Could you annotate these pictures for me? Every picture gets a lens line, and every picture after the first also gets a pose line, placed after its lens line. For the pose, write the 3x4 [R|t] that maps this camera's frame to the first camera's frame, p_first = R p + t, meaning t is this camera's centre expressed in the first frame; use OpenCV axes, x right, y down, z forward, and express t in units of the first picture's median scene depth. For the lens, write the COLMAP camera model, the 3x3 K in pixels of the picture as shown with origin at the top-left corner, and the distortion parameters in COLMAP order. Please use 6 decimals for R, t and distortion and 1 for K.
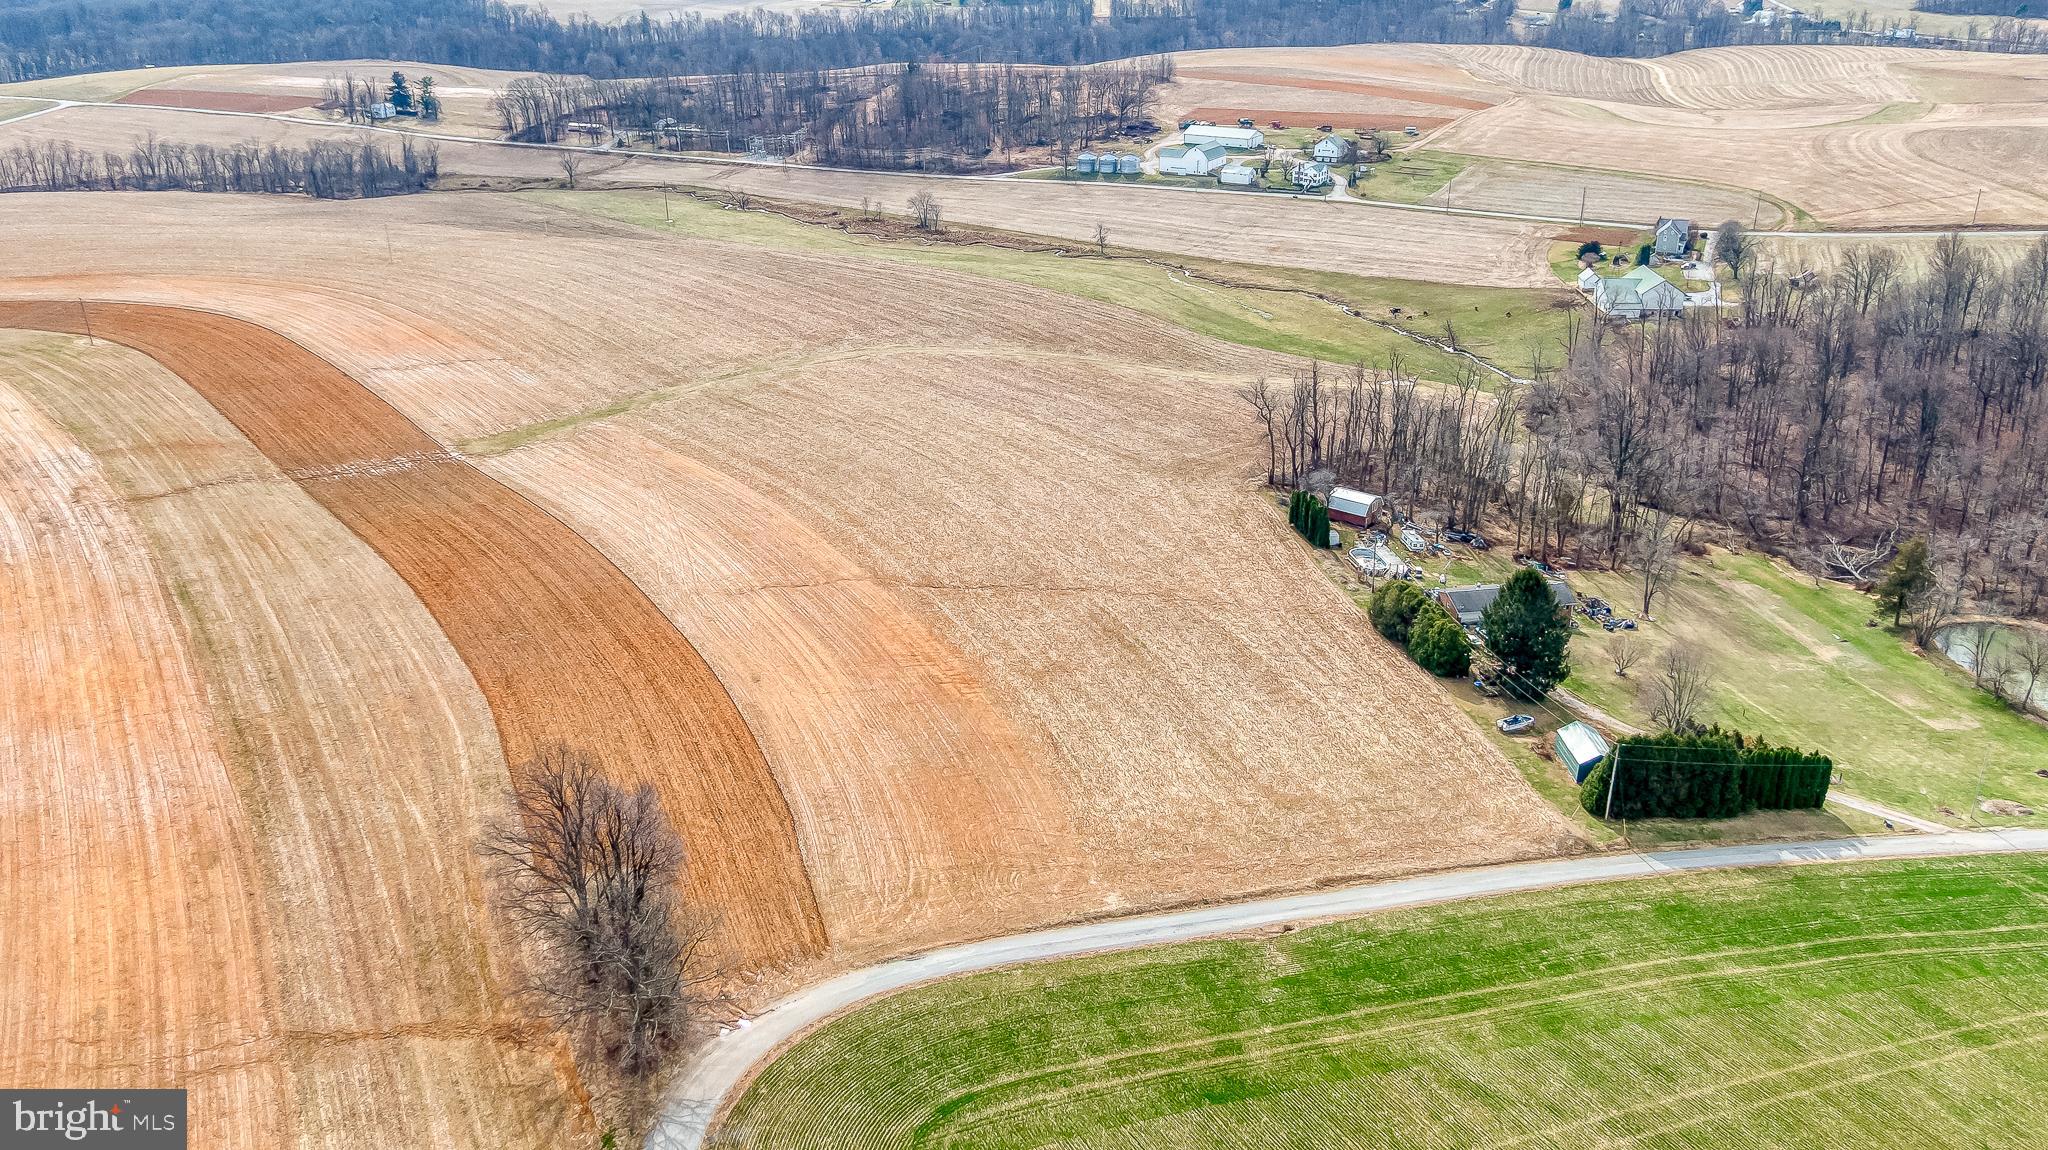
lens RADIAL K [[1566.3, 0, 1024.0], [0, 1566.3, 575.0], [0, 0, 1]] dist [0.061274, -0.139228]
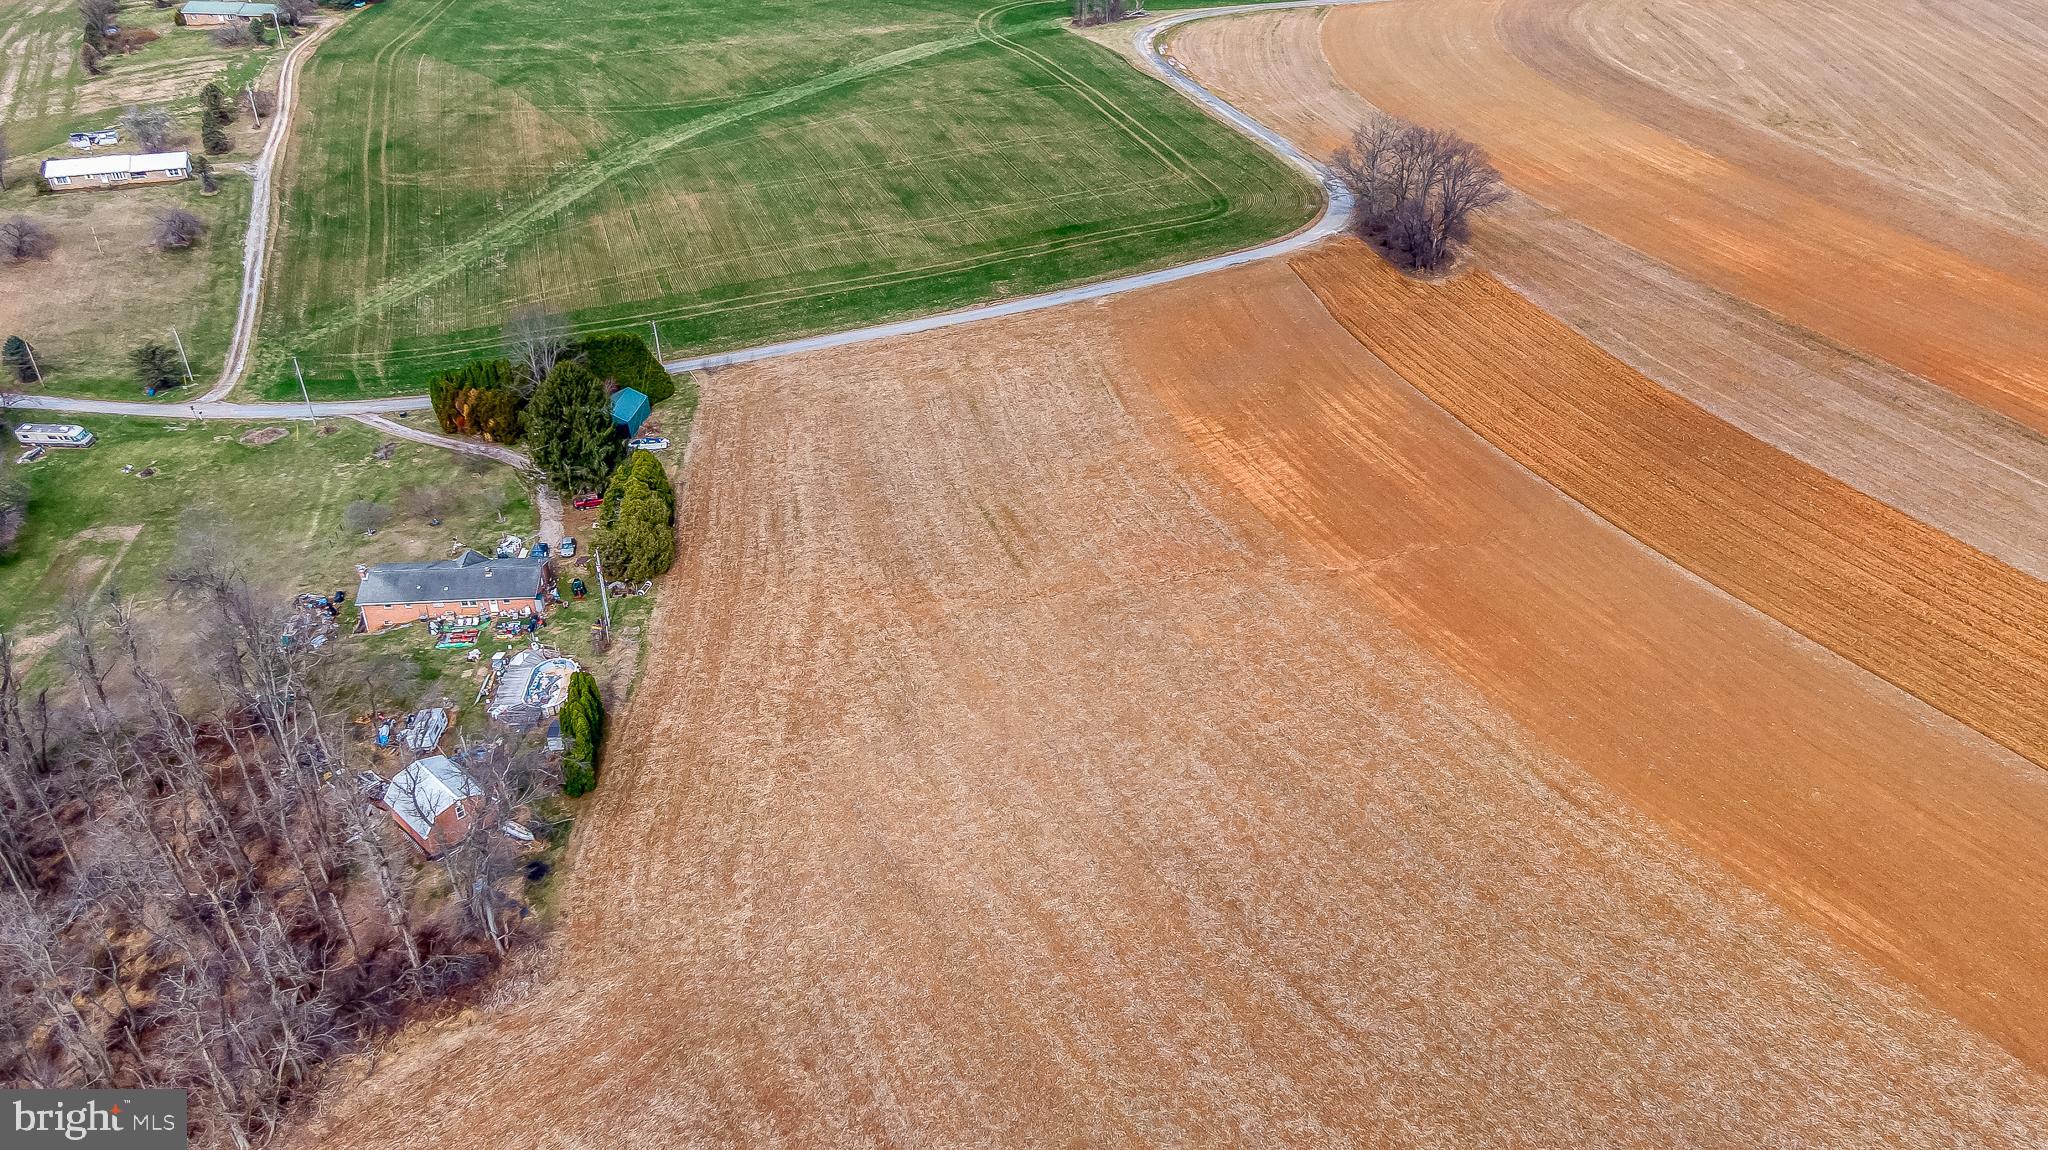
lens RADIAL K [[1622.1, 0, 1129.7], [0, 1622.1, 544.4], [0, 0, 1]] dist [0.041954, -0.061169]
pose [[-0.996993, -0.043443, 0.064173, -0.069210], [0.025861, 0.594113, 0.803966, -0.780068], [-0.073053, 0.803207, -0.591203, 1.852739]]
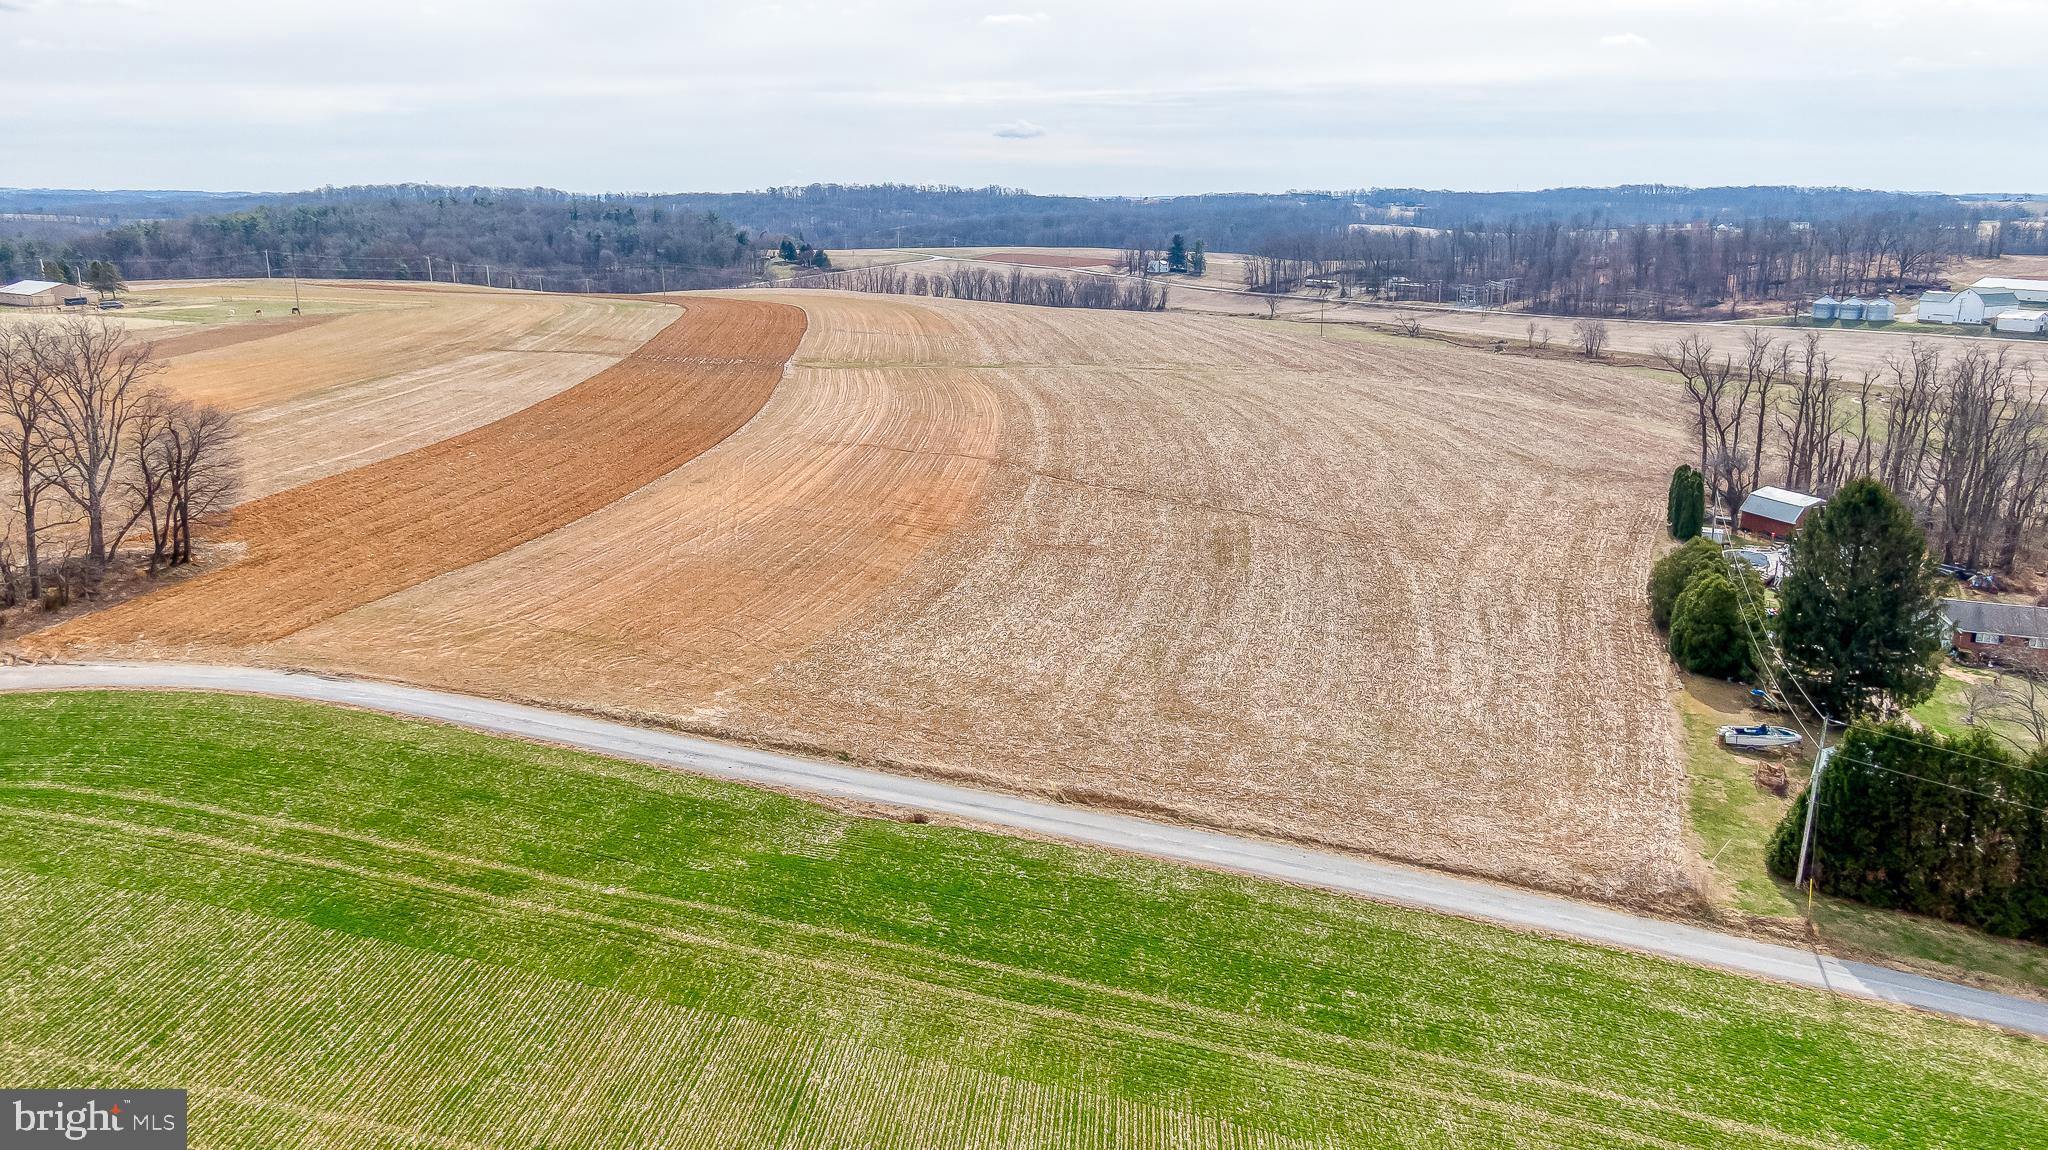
lens RADIAL K [[1477.2, 0, 1024.0], [0, 1477.2, 575.0], [0, 0, 1]] dist [0.060267, -0.107290]
pose [[0.840782, 0.142002, -0.522419, 0.405034], [-0.222841, 0.970223, -0.094918, 0.162580], [0.493384, 0.196222, 0.847390, 0.501880]]
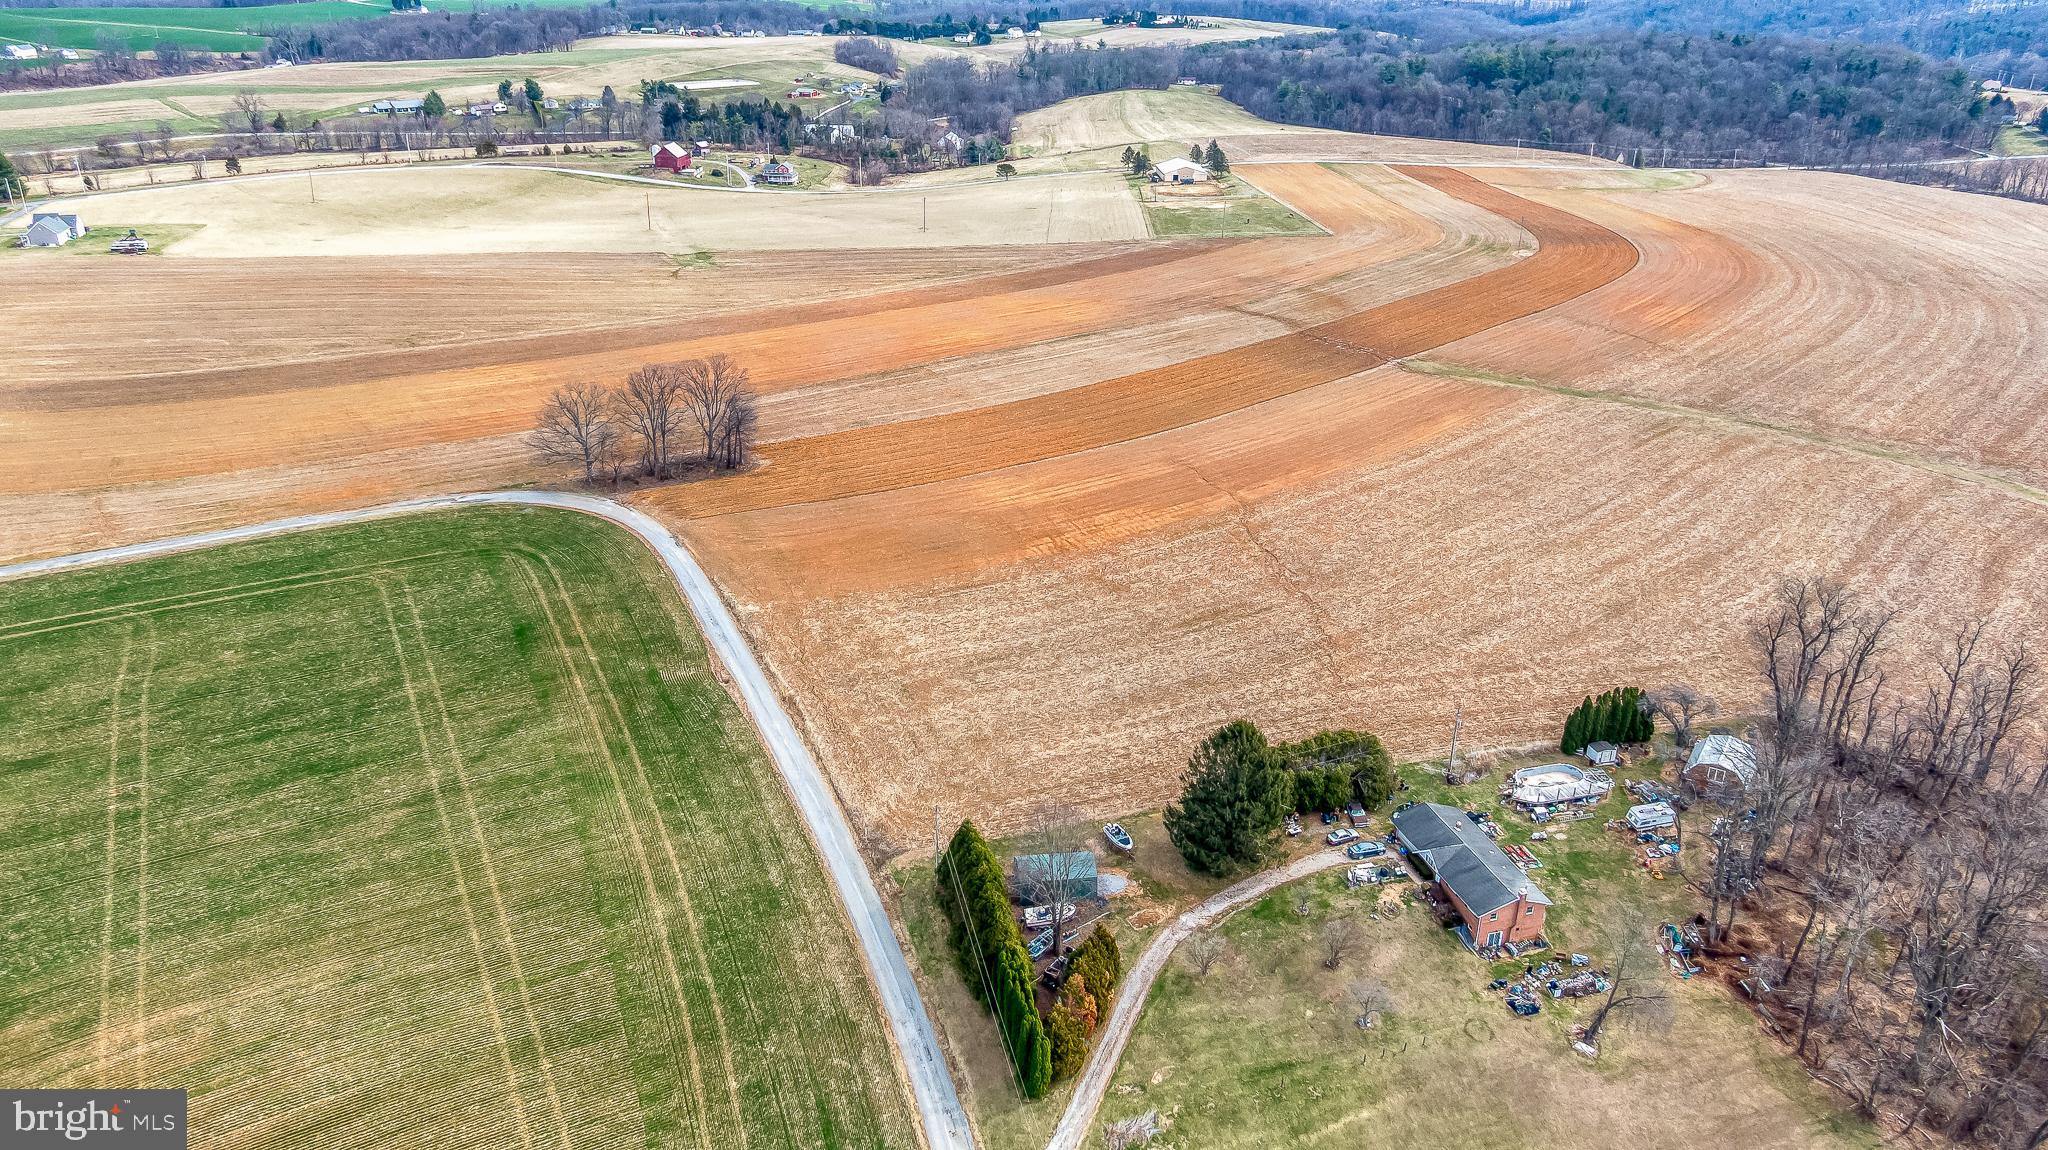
lens RADIAL K [[1439.0, 0, 1024.0], [0, 1439.0, 575.0], [0, 0, 1]] dist [0.065743, -0.092496]
pose [[0.095297, 0.409611, -0.907269, 1.098767], [-0.407719, 0.847522, 0.339811, -0.316320], [0.908121, 0.337528, 0.247772, 0.798248]]
